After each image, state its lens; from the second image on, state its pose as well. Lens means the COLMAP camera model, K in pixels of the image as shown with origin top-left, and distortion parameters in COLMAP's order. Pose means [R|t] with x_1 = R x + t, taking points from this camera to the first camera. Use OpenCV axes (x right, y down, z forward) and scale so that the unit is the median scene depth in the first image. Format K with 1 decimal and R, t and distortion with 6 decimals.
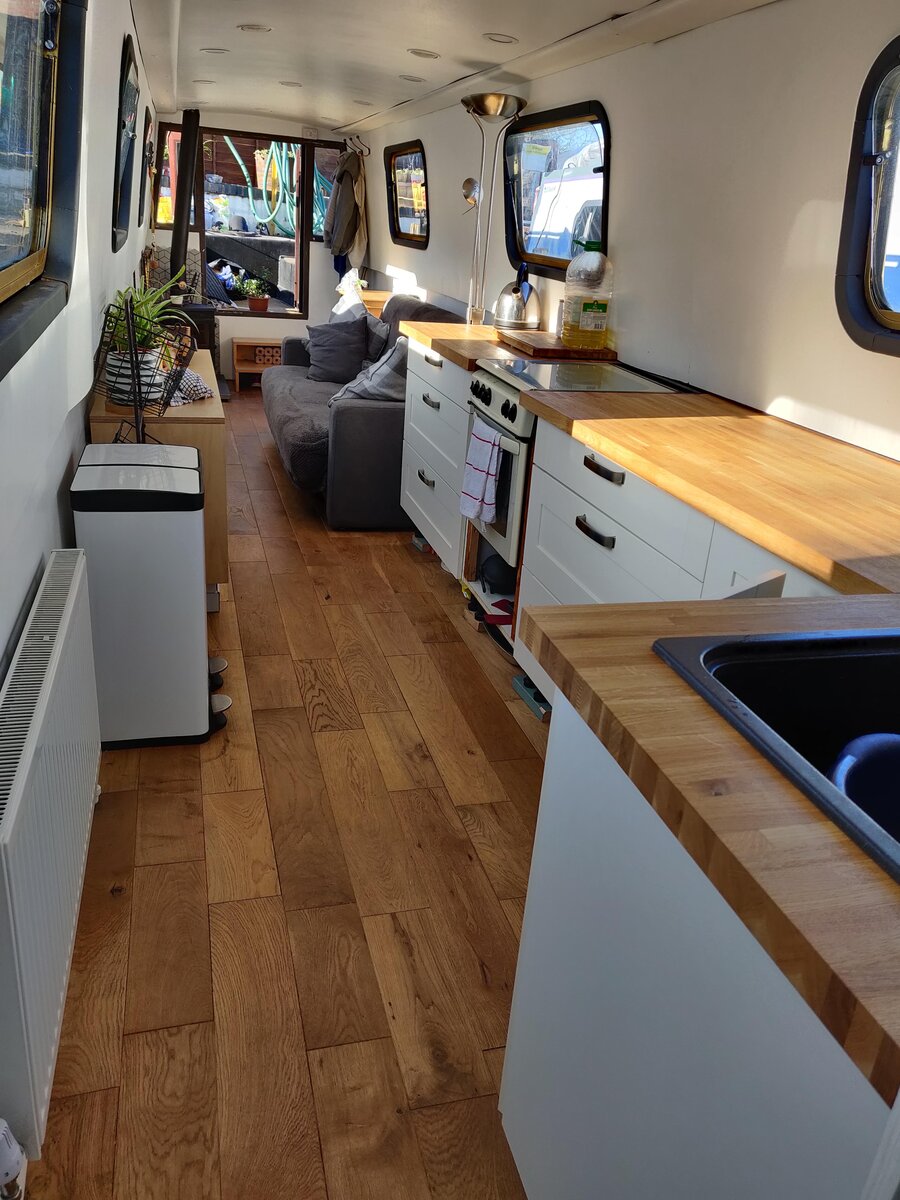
lens RADIAL K [[944.6, 0, 454.9], [0, 944.6, 597.4], [0, 0, 1]] dist [-0.011478, 0.087544]
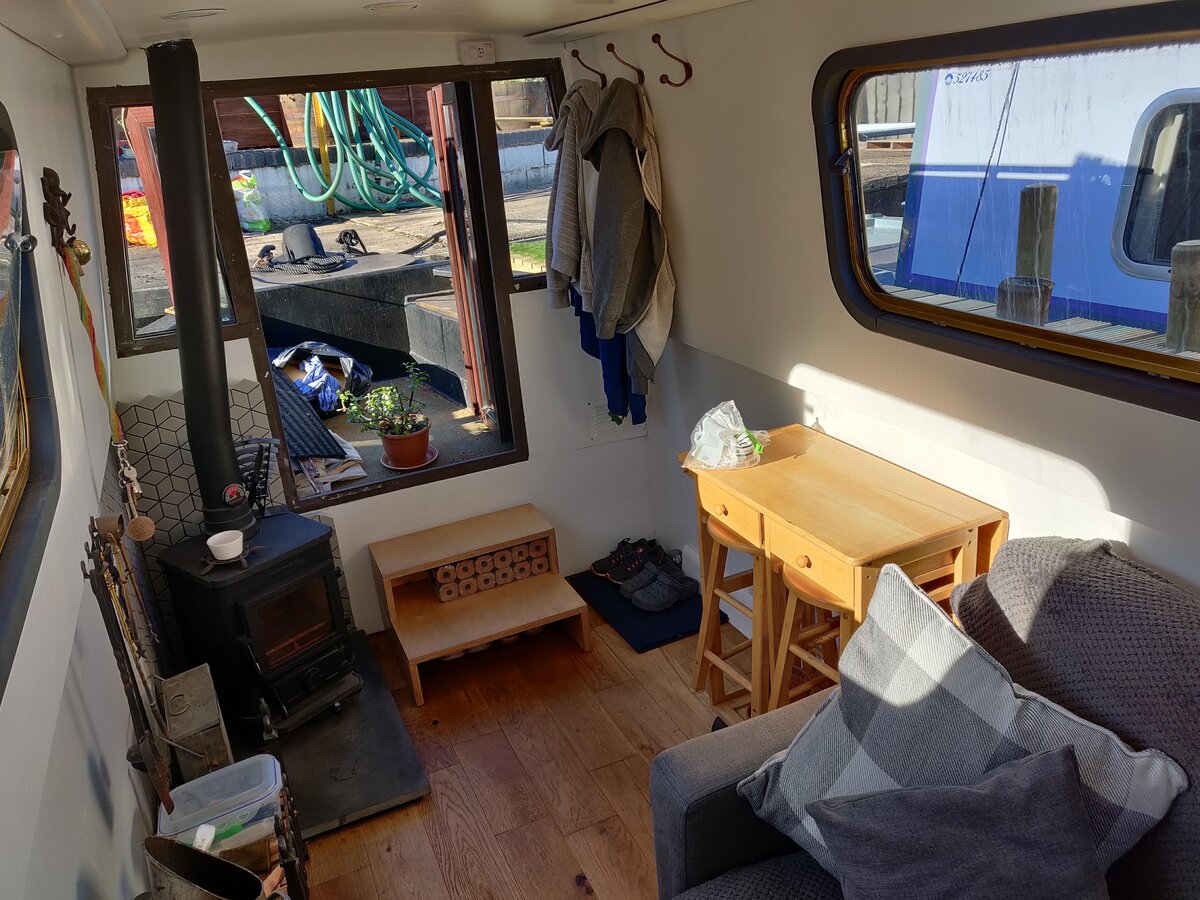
lens RADIAL K [[918.8, 0, 597.0], [0, 918.8, 429.8], [0, 0, 1]] dist [-0.005971, 0.083977]
pose [[0.975684, -0.200361, 0.088856, -0.168879], [0.203121, 0.978881, -0.023093, -0.308142], [-0.082352, 0.040580, 0.995777, 0.603161]]
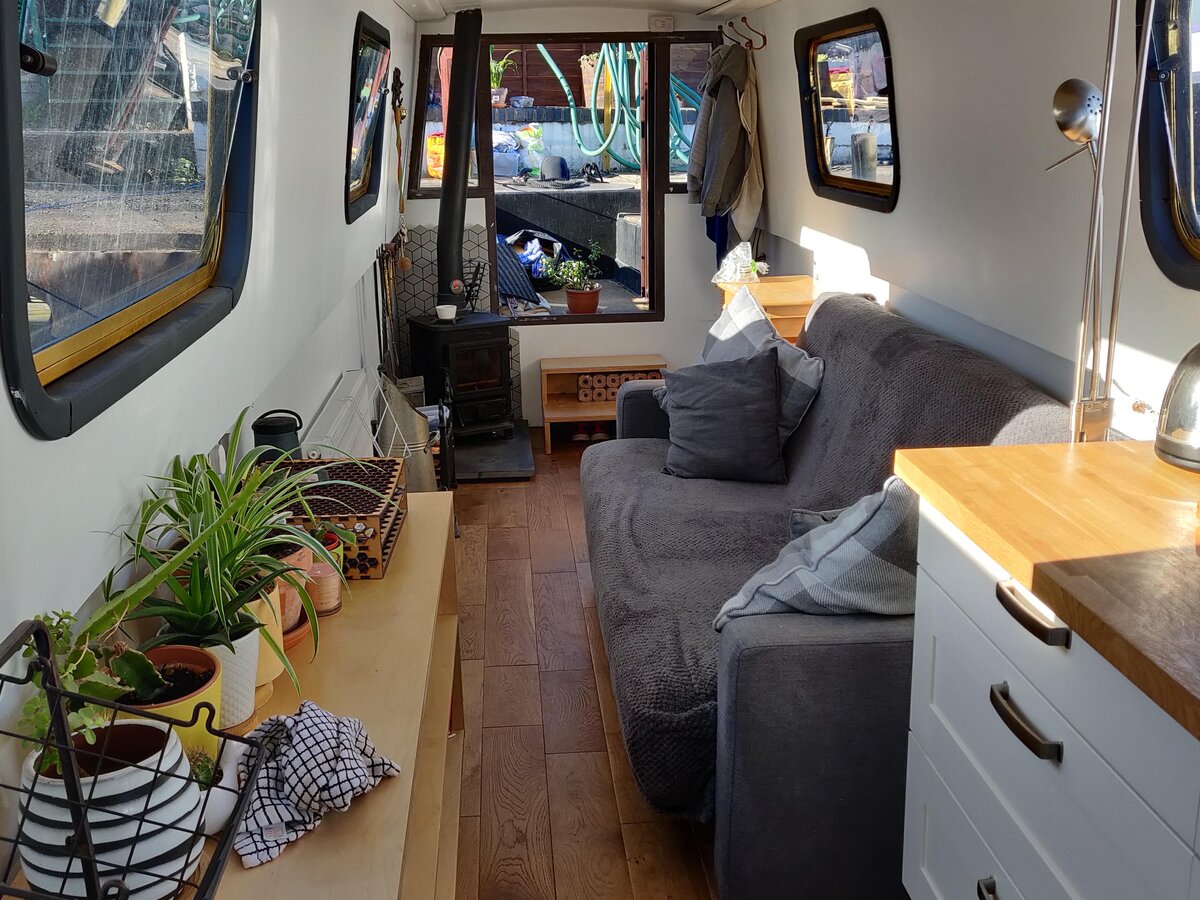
lens RADIAL K [[1251.9, 0, 598.9], [0, 1251.9, 484.5], [0, 0, 1]] dist [-0.046218, -0.008399]
pose [[0.977235, -0.036317, -0.209027, -0.037552], [0.015722, 0.994928, -0.099357, -0.121307], [0.211575, 0.093809, 0.972849, 0.252404]]
